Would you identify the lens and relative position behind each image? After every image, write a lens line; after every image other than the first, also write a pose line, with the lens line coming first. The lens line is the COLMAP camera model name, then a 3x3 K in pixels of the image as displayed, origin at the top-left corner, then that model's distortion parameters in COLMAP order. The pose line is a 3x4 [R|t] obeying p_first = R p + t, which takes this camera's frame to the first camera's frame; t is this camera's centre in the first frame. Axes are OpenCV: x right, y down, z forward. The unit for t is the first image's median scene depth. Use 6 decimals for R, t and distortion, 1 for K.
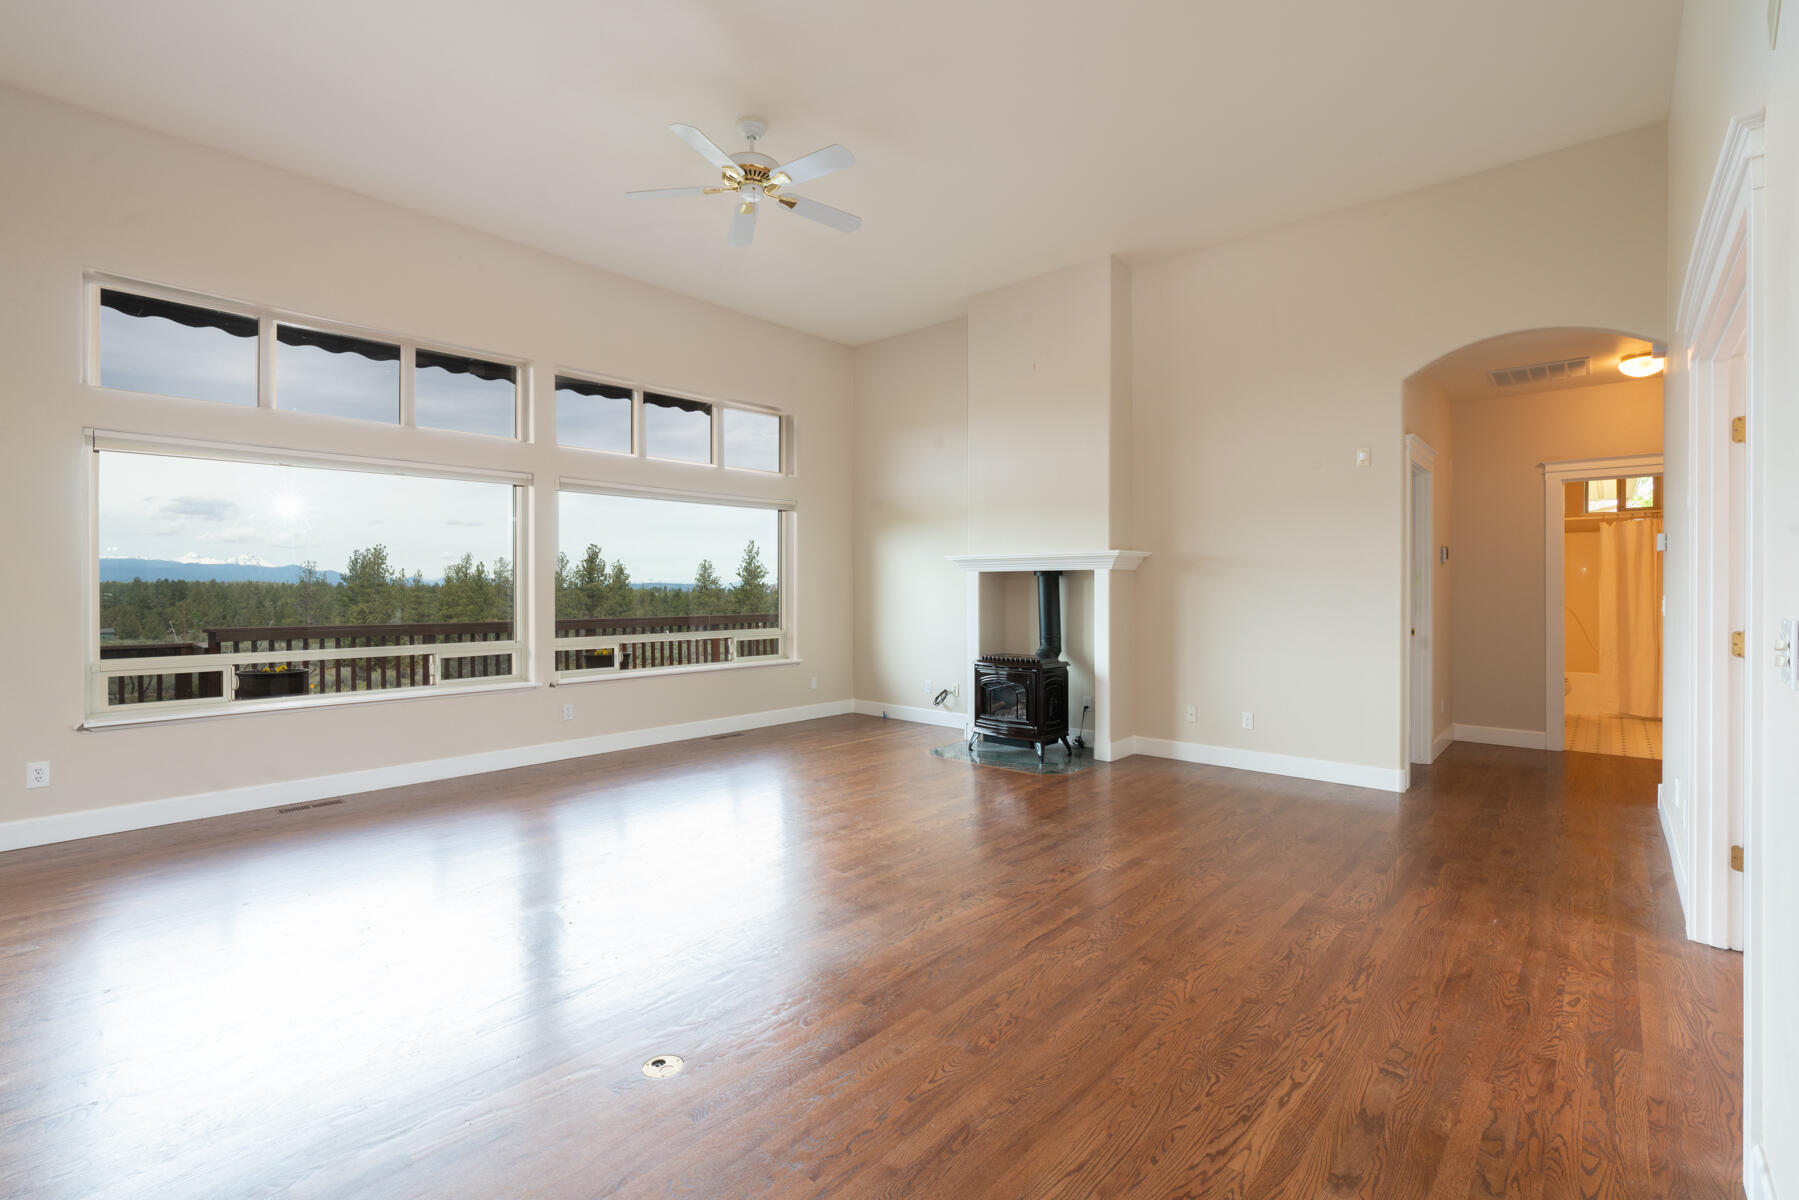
lens RADIAL K [[822.4, 0, 877.8], [0, 822.4, 587.1], [0, 0, 1]] dist [-0.006865, 0.000570]
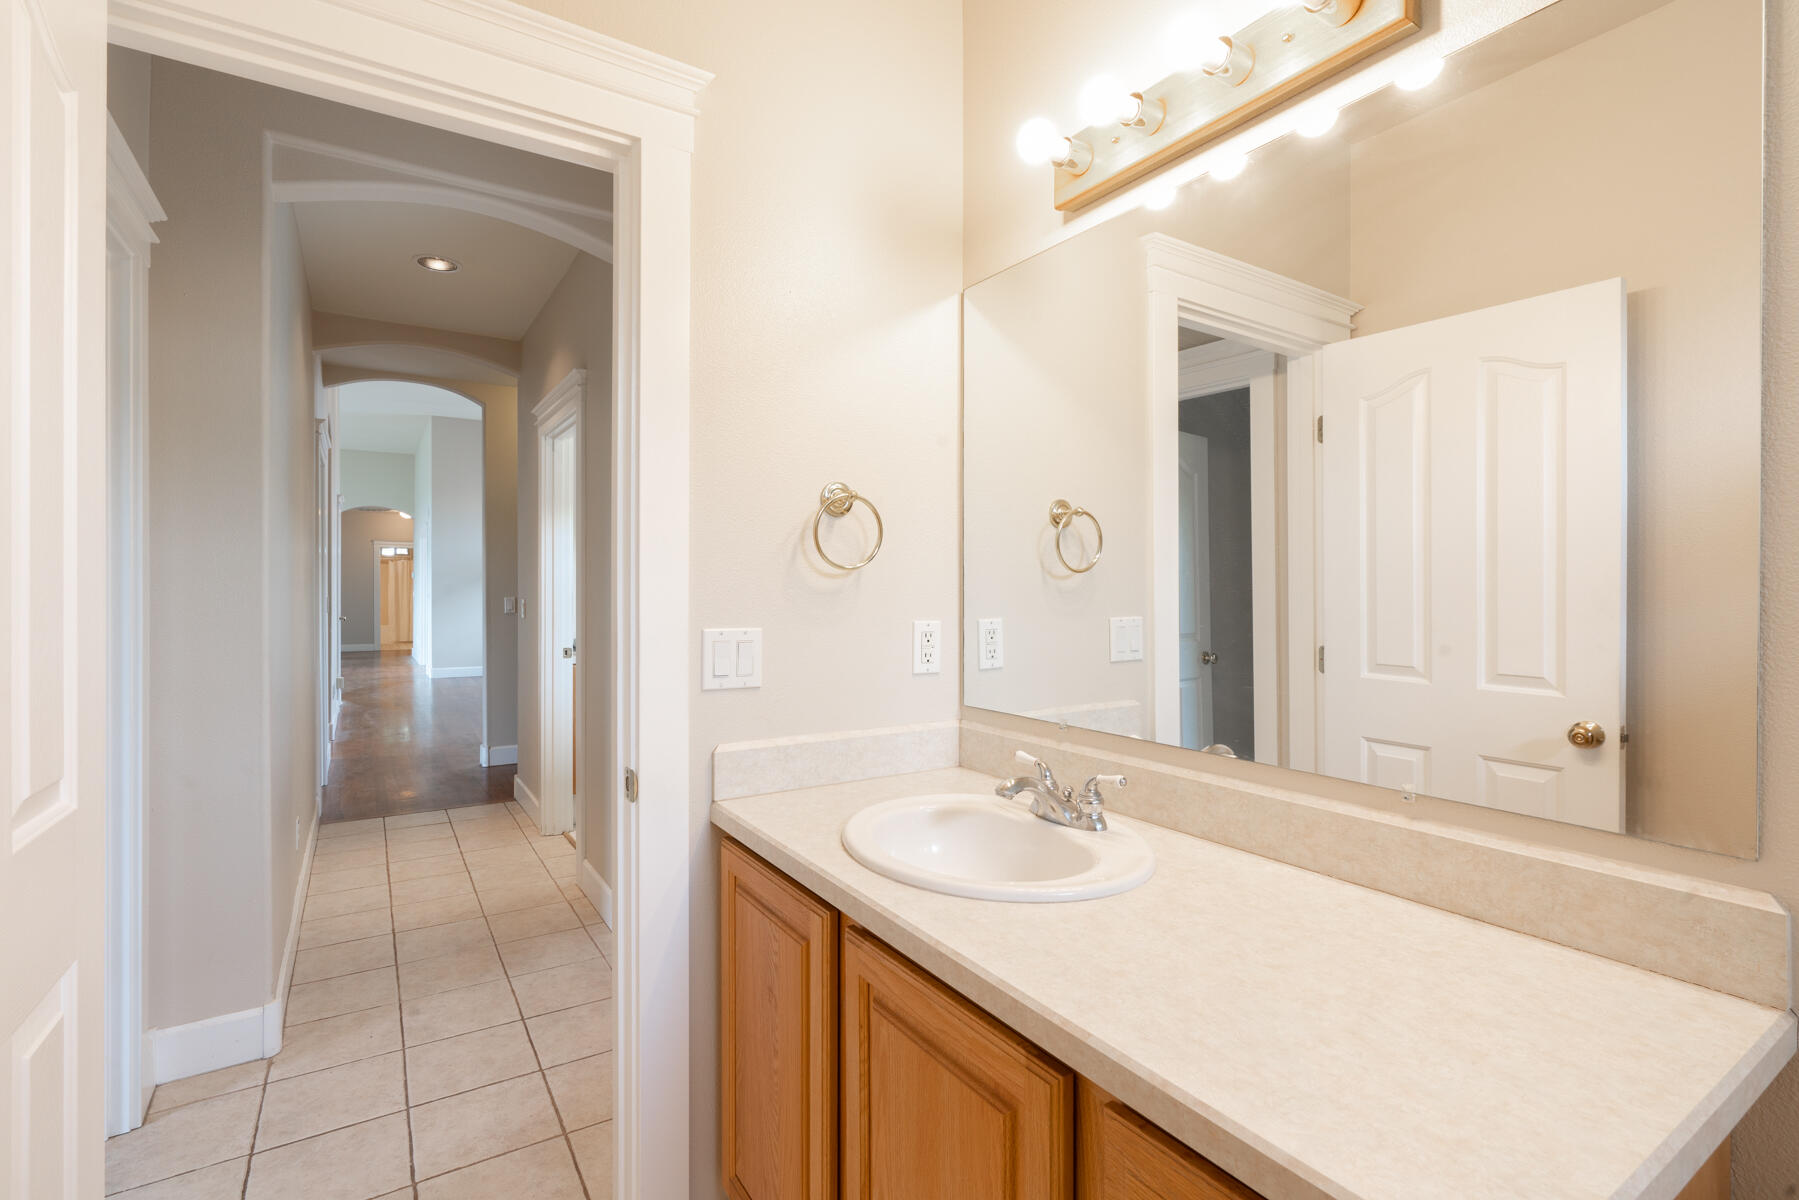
lens RADIAL K [[822.4, 0, 877.8], [0, 822.4, 587.1], [0, 0, 1]] dist [-0.006865, 0.000570]
pose [[0.278622, 0.002753, 0.960397, -1.679265], [0.001589, 0.999993, -0.003327, 0.009034], [-0.960399, 0.002453, 0.278616, -1.705424]]
